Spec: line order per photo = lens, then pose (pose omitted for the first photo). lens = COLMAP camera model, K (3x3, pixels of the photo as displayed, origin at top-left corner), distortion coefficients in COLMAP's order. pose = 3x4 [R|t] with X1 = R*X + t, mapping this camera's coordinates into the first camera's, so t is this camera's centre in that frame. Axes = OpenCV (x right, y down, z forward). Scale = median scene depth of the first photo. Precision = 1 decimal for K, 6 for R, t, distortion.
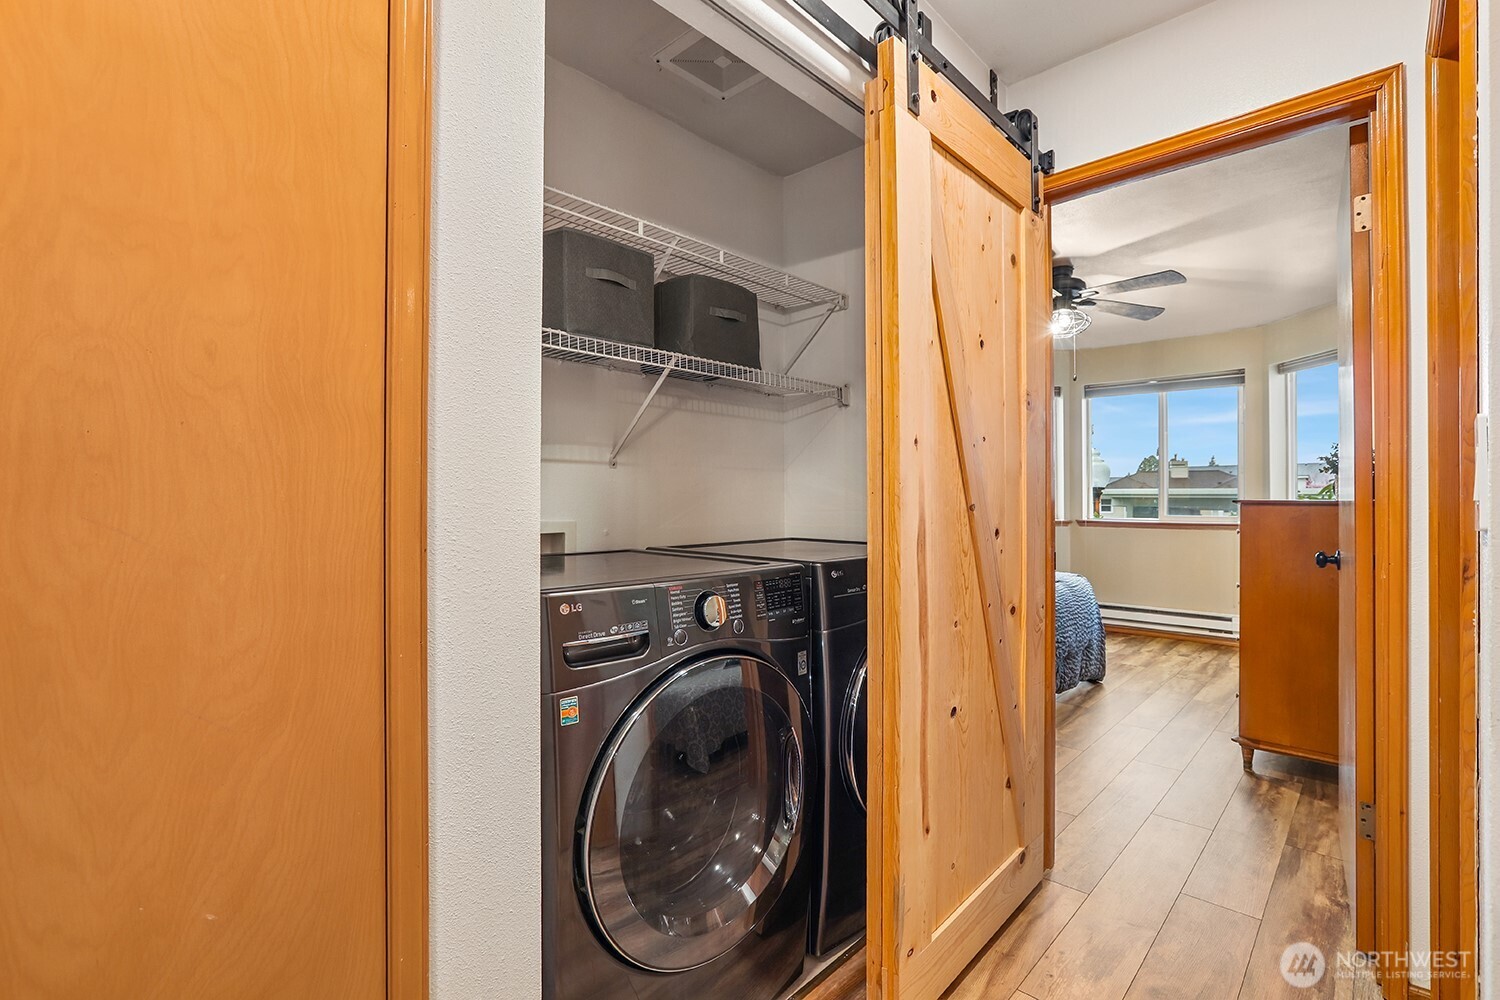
lens RADIAL K [[687.8, 0, 750.0], [0, 687.8, 500.0], [0, 0, 1]] dist [-0.018765, 0.000017]
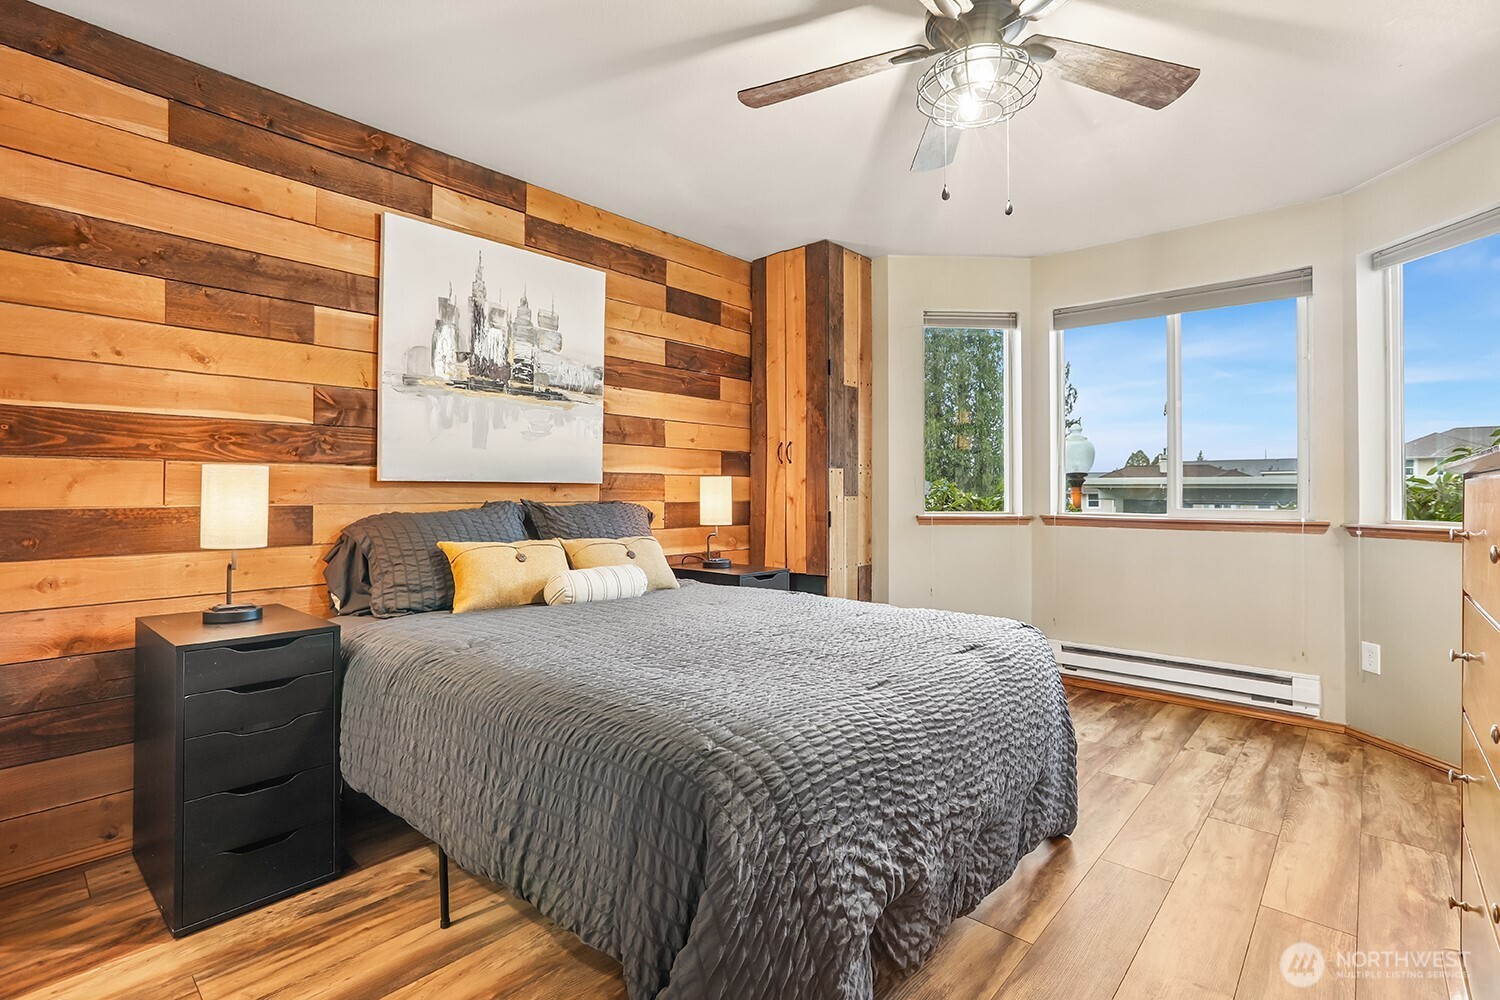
lens RADIAL K [[698.1, 0, 757.0], [0, 698.1, 487.8], [0, 0, 1]] dist [-0.003362, 0.000173]
pose [[0.999544, 0.005333, 0.029719, 0.214534], [-0.005075, 0.999949, -0.008753, 0.011920], [-0.029764, 0.008598, 0.999520, 0.394264]]
